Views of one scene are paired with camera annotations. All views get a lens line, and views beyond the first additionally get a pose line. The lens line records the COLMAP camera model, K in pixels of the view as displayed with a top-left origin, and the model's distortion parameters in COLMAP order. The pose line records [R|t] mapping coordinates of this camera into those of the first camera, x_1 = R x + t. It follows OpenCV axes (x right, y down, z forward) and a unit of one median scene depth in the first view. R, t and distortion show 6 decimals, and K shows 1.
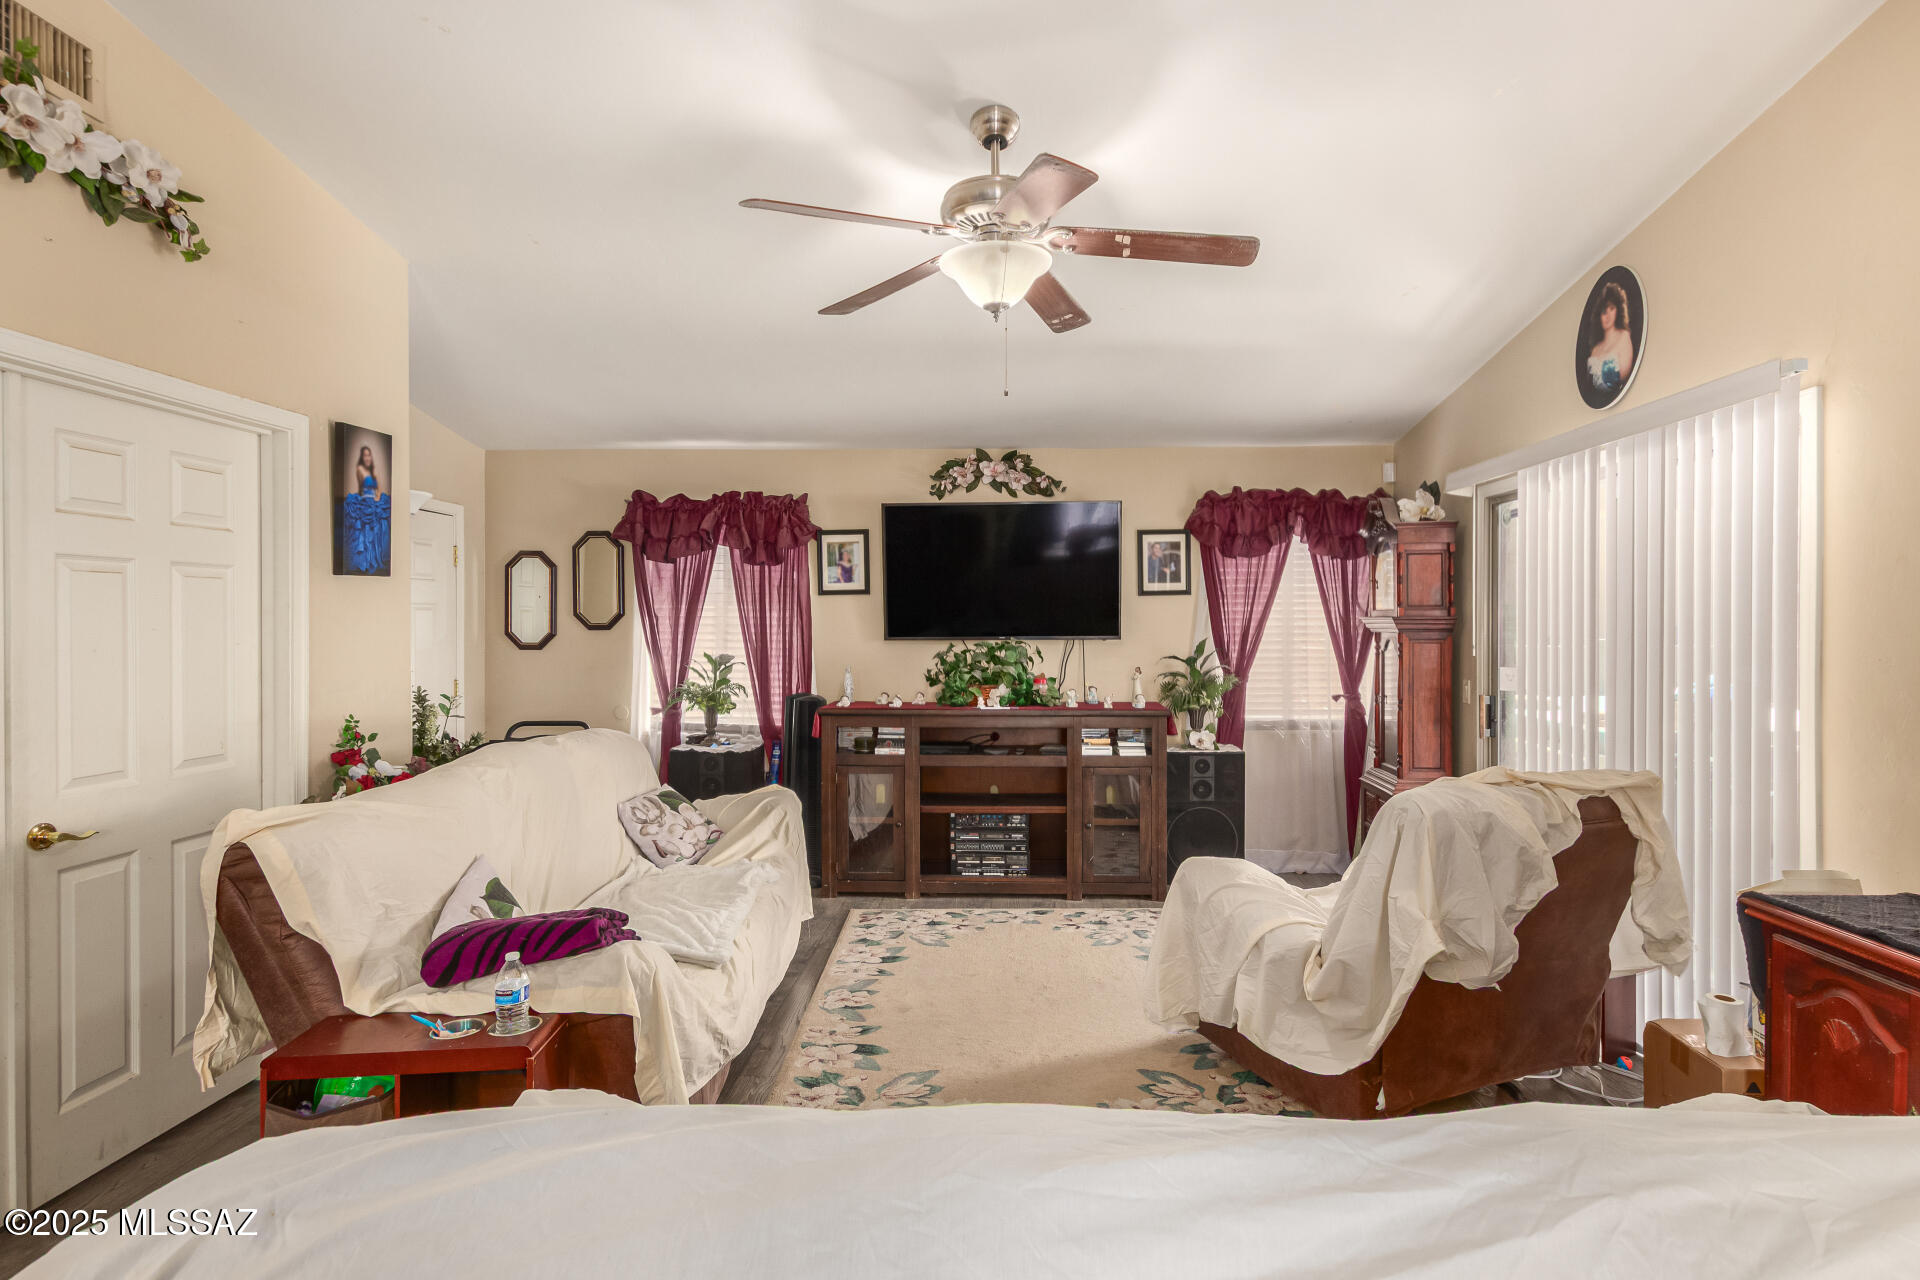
lens RADIAL K [[908.3, 0, 971.6], [0, 908.3, 640.5], [0, 0, 1]] dist [0.012593, 0.000098]
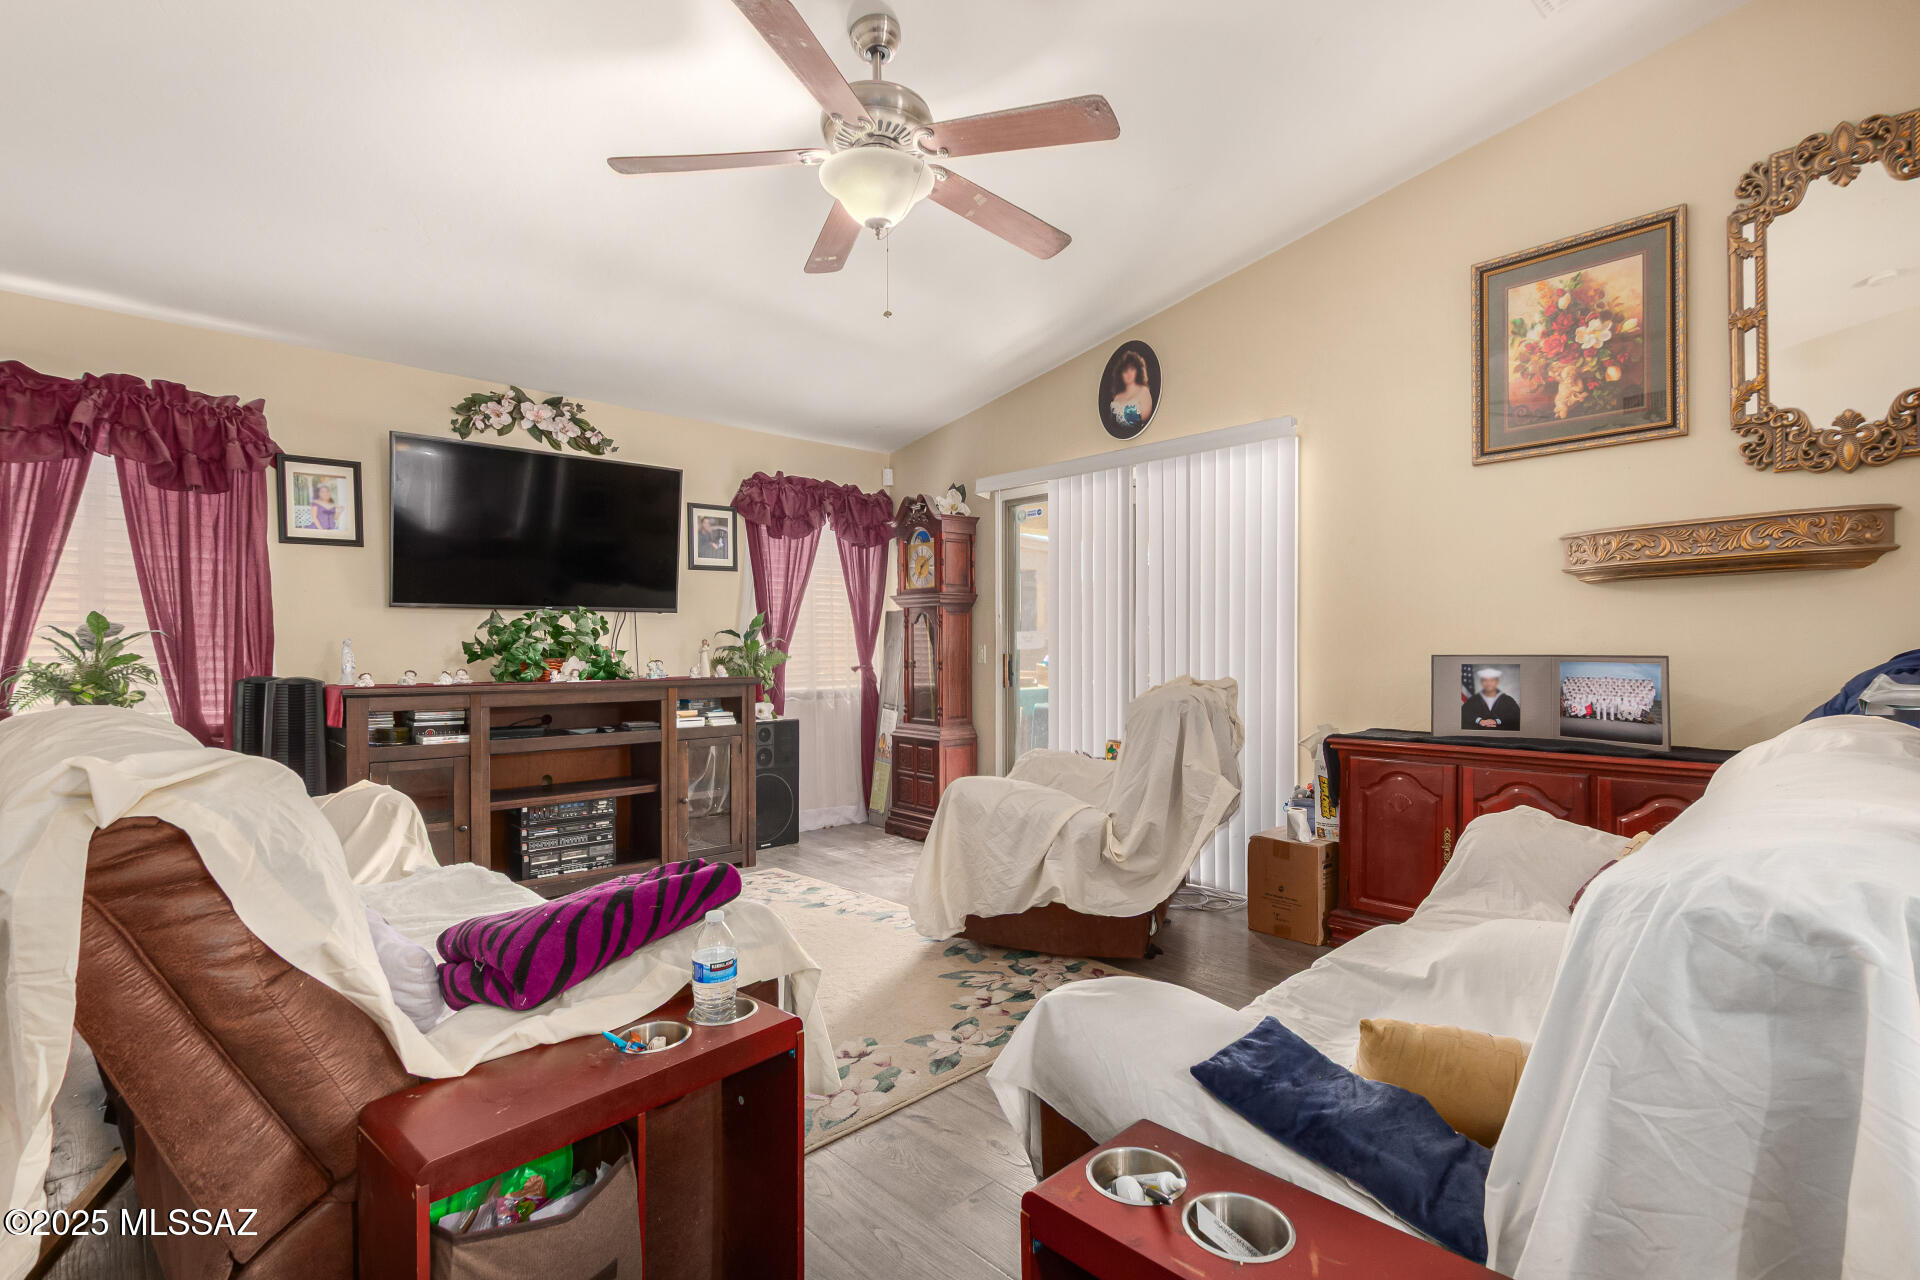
lens RADIAL K [[883.3, 0, 920.2], [0, 883.3, 668.0], [0, 0, 1]] dist [0.001038, 0.000438]
pose [[0.730764, -0.013401, 0.682499, -0.297576], [0.008875, 0.999909, 0.010131, 0.051625], [-0.682572, -0.001346, 0.730817, 0.136501]]
